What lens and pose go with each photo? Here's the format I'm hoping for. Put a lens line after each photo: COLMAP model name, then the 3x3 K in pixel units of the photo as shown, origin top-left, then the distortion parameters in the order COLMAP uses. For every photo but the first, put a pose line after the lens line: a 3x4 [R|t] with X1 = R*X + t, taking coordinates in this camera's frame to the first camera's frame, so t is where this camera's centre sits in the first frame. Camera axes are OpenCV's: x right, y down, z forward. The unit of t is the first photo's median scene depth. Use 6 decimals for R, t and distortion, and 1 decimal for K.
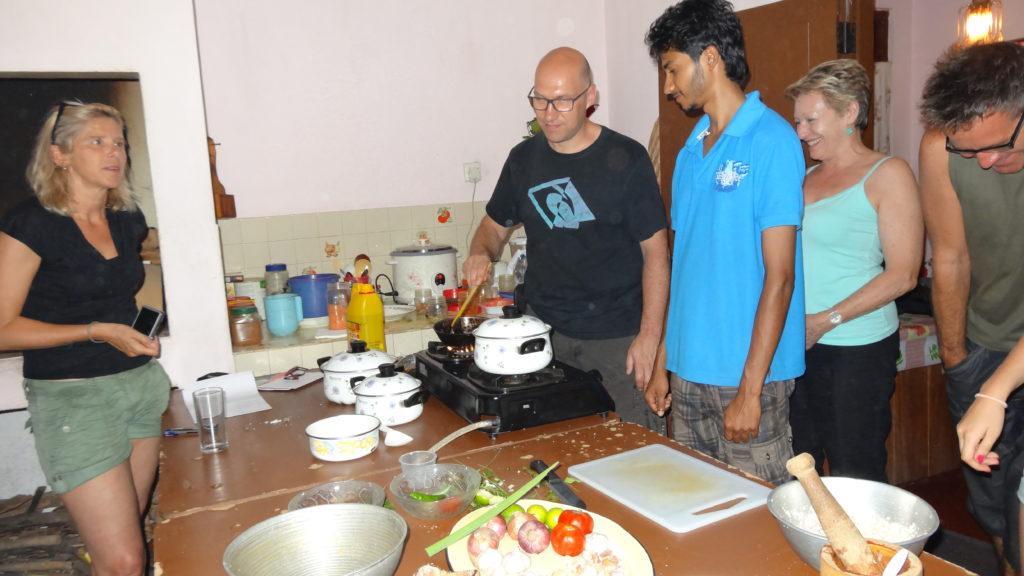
lens RADIAL K [[823.3, 0, 512.0], [0, 823.3, 288.0], [0, 0, 1]] dist [0.044702, -0.000318]
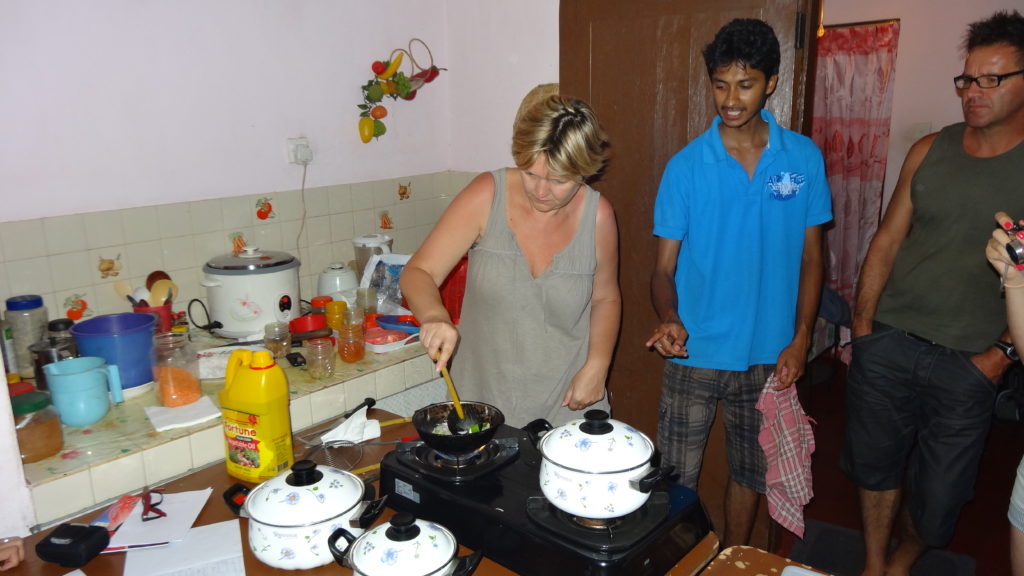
lens RADIAL K [[823.3, 0, 512.0], [0, 823.3, 288.0], [0, 0, 1]] dist [0.044702, -0.000318]
pose [[0.920730, -0.054845, 0.386327, -0.180806], [0.029143, 0.996973, 0.072078, -0.069579], [-0.389111, -0.055106, 0.919541, 0.243944]]
